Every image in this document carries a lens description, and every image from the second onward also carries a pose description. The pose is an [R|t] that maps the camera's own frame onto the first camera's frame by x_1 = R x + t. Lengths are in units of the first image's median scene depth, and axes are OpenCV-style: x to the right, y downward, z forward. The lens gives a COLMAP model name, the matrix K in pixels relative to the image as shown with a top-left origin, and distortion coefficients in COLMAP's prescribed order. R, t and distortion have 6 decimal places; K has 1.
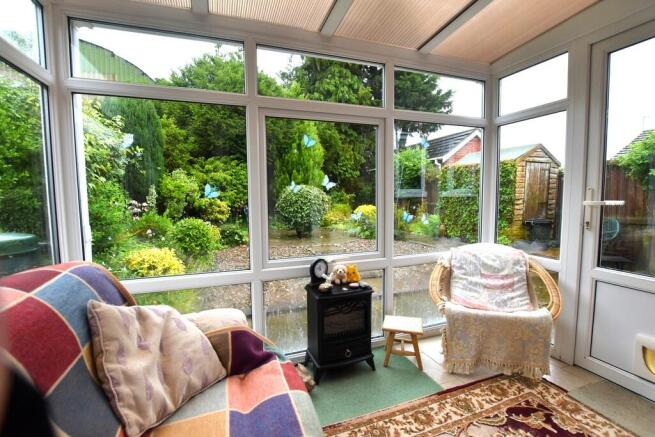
lens RADIAL K [[305.2, 0, 330.3], [0, 305.2, 219.6], [0, 0, 1]] dist [-0.024266, 0.000387]
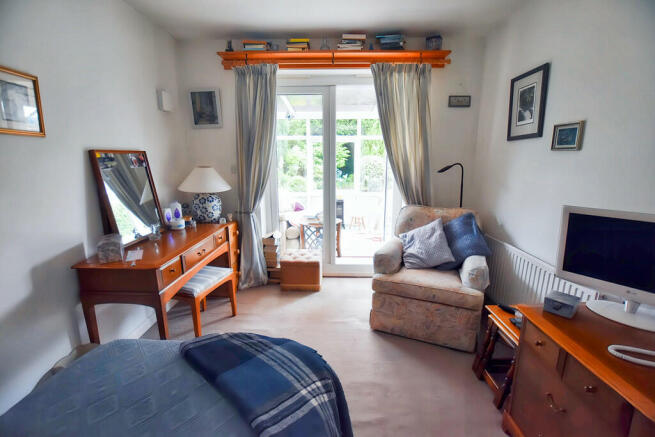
lens RADIAL K [[301.2, 0, 327.0], [0, 301.2, 219.9], [0, 0, 1]] dist [-0.024814, 0.000605]
pose [[0.927043, 0.086252, -0.364900, 1.116789], [-0.039394, 0.990202, 0.133973, 0.025937], [0.372880, -0.109824, 0.921357, -1.880721]]
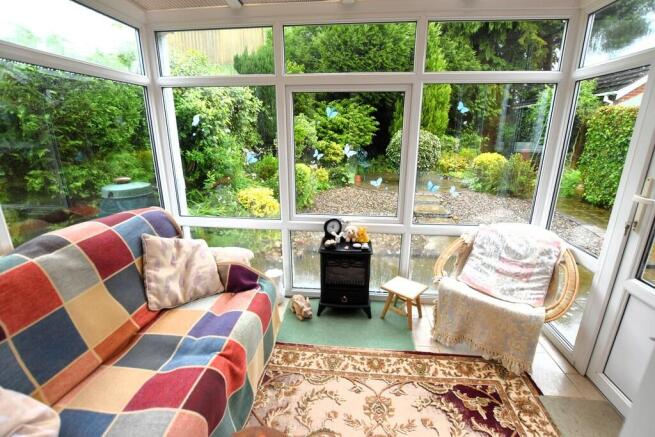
lens RADIAL K [[301.2, 0, 327.0], [0, 301.2, 219.9], [0, 0, 1]] dist [-0.024814, 0.000605]
pose [[0.894226, 0.138567, -0.425628, 0.455883], [-0.047108, 0.974731, 0.218360, -0.123073], [0.445130, -0.175213, 0.878157, -0.026357]]
